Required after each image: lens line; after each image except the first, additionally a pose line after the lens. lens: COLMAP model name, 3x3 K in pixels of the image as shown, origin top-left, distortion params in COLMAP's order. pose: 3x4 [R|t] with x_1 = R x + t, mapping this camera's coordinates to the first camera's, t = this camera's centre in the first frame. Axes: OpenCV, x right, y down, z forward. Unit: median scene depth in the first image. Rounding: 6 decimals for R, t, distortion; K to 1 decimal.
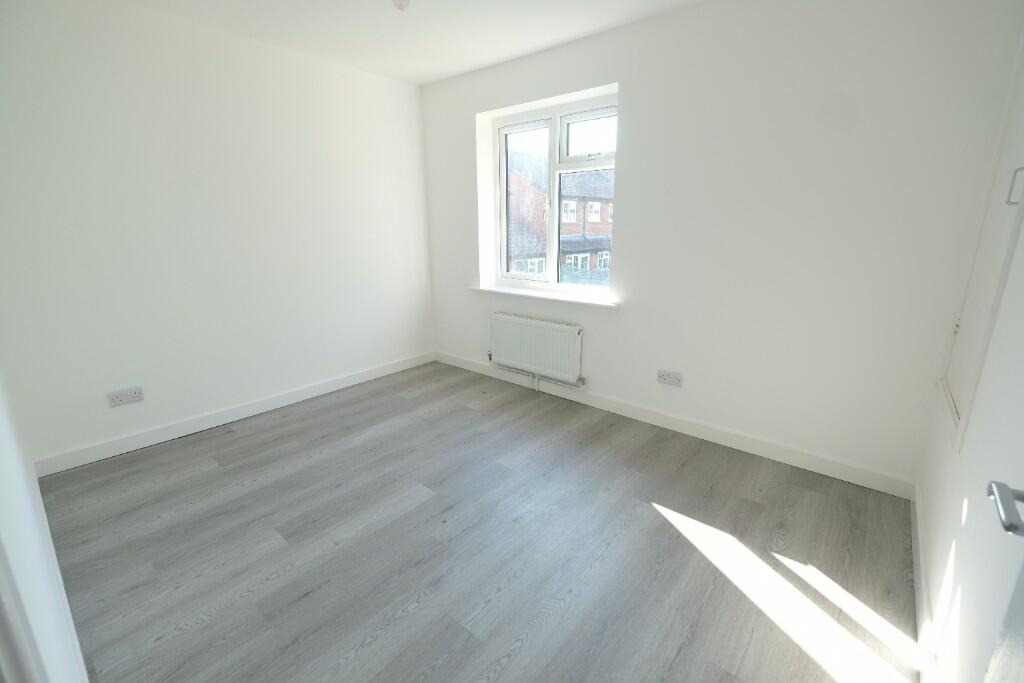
lens RADIAL K [[443.5, 0, 512.0], [0, 443.5, 341.5], [0, 0, 1]] dist [-0.002530, 0.000673]
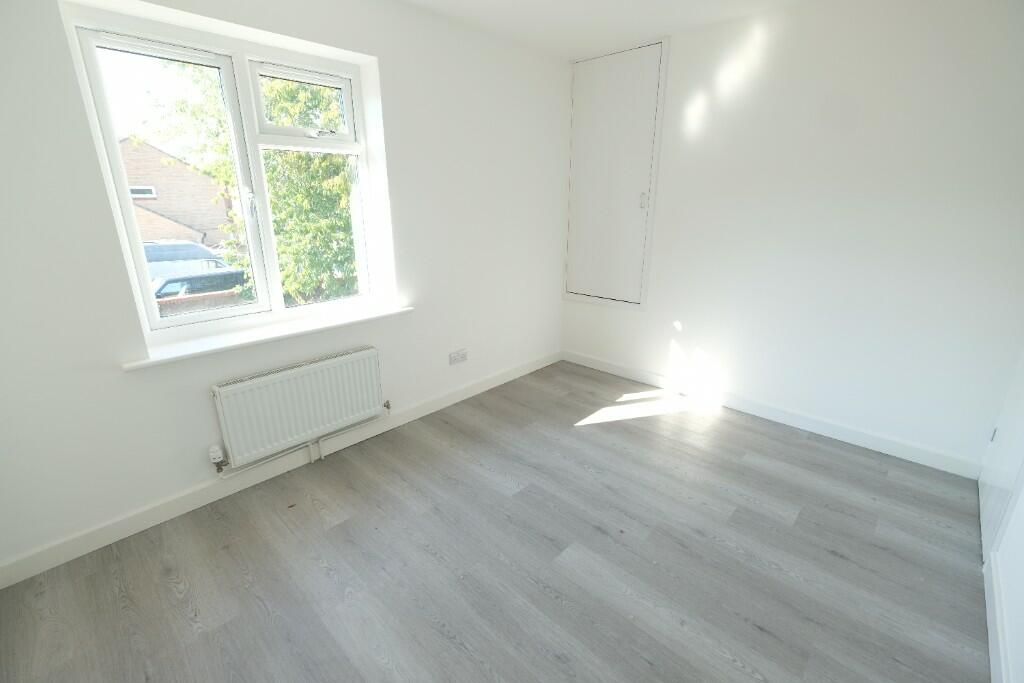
lens RADIAL K [[443.5, 0, 512.0], [0, 443.5, 341.5], [0, 0, 1]] dist [-0.002530, 0.000673]
pose [[0.054106, -0.300576, 0.952222, -0.733217], [0.258987, 0.925209, 0.277333, -0.242534], [-0.964364, 0.231608, 0.127904, 0.757110]]
